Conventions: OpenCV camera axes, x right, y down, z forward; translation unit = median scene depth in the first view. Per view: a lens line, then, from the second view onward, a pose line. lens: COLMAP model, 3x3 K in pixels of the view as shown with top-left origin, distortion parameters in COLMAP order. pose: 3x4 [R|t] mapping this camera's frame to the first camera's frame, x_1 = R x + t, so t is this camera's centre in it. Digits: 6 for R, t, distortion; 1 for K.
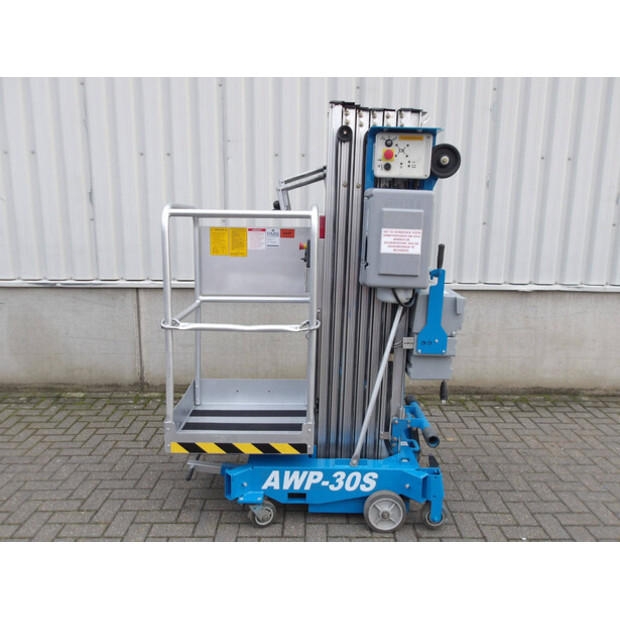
lens RADIAL K [[509.4, 0, 312.1], [0, 509.4, 307.7], [0, 0, 1]] dist [0.001078, 0.002484]
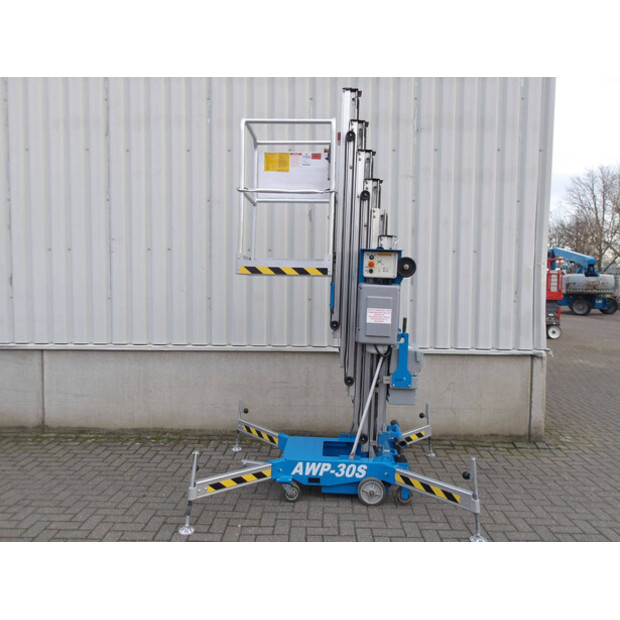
lens RADIAL K [[513.4, 0, 310.0], [0, 513.4, 310.0], [0, 0, 1]] dist [0.013088, 0.005412]
pose [[0.998748, -0.004522, -0.049823, 0.037222], [-0.001554, 0.992622, -0.121244, 0.048781], [0.050004, 0.121170, 0.991372, -0.600652]]
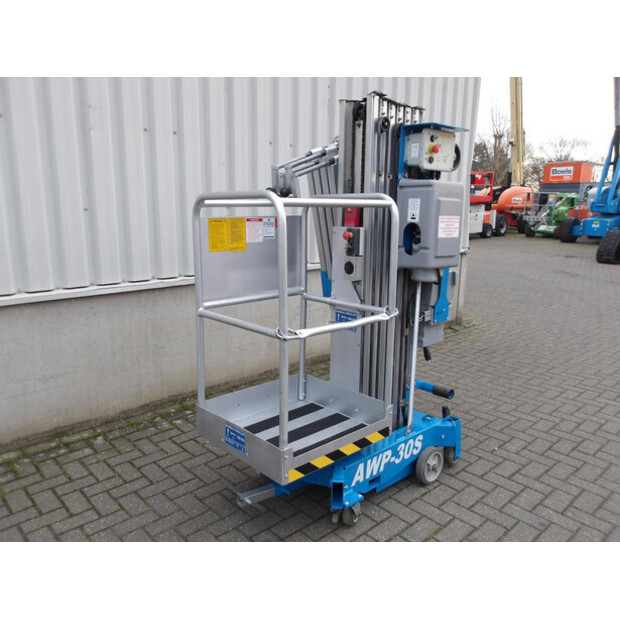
lens RADIAL K [[509.4, 0, 312.1], [0, 509.4, 307.7], [0, 0, 1]] dist [0.001078, 0.002484]
pose [[0.742346, -0.142133, 0.654768, -0.745797], [0.119034, 0.989672, 0.079875, -0.070268], [-0.659359, 0.018645, 0.751597, 0.311630]]
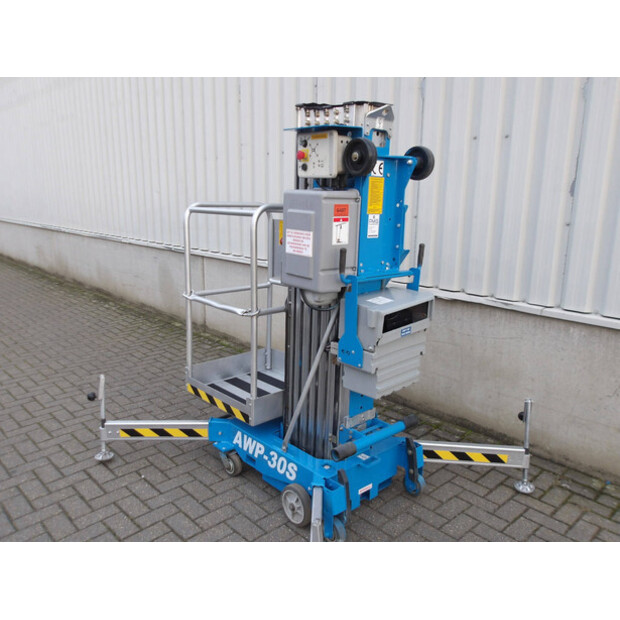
lens RADIAL K [[509.4, 0, 312.1], [0, 509.4, 307.7], [0, 0, 1]] dist [0.001078, 0.002484]
pose [[0.677112, 0.154599, -0.719457, 0.838207], [-0.132234, 0.987330, 0.087710, -0.085599], [0.723901, 0.035747, 0.688977, 0.301921]]
